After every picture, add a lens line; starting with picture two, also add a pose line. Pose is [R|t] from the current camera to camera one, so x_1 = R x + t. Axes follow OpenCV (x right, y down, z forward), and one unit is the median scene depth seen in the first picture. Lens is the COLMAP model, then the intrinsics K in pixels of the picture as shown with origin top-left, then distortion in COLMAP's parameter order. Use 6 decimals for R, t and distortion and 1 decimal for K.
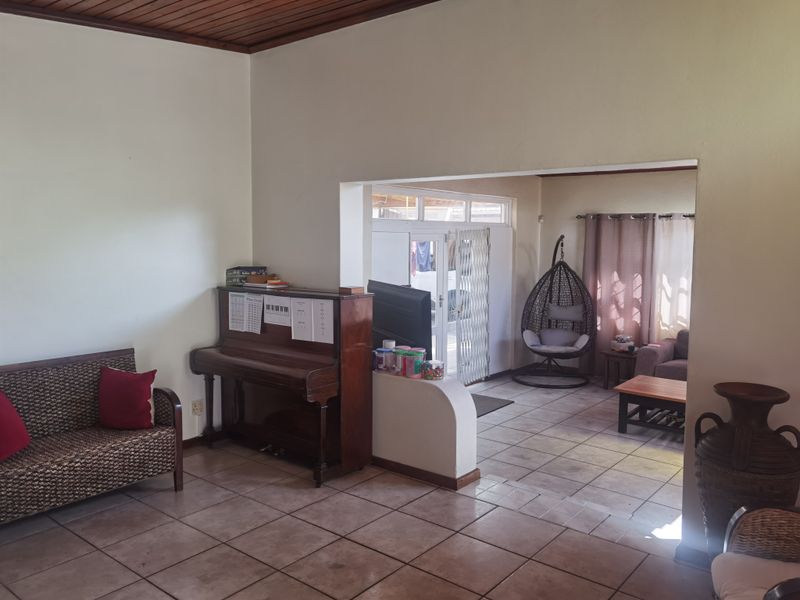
lens RADIAL K [[646.7, 0, 396.6], [0, 646.7, 294.1], [0, 0, 1]] dist [0.040825, -0.008047]
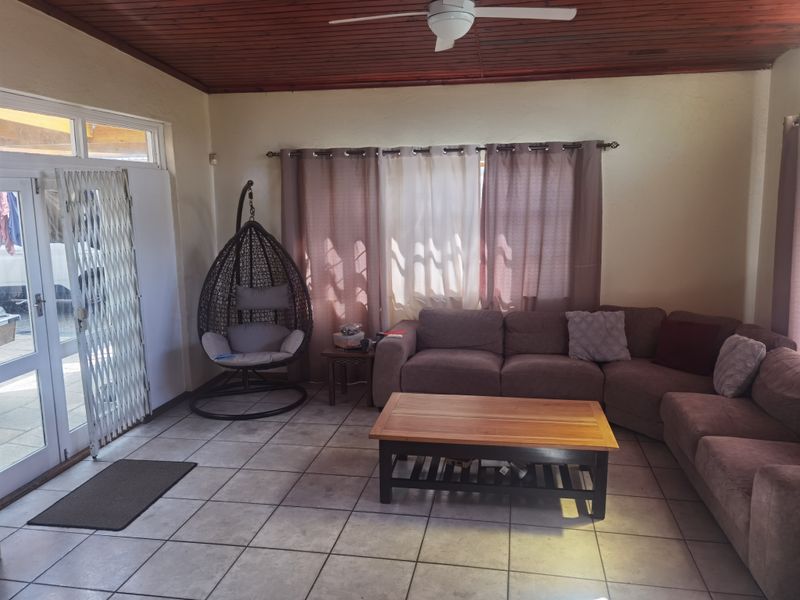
lens RADIAL K [[646.7, 0, 394.7], [0, 646.7, 291.6], [0, 0, 1]] dist [0.040825, -0.008047]
pose [[0.878812, -0.093818, 0.467855, 0.069310], [0.070047, 0.995224, 0.067994, -0.014944], [-0.472000, -0.026982, 0.881186, 0.357833]]
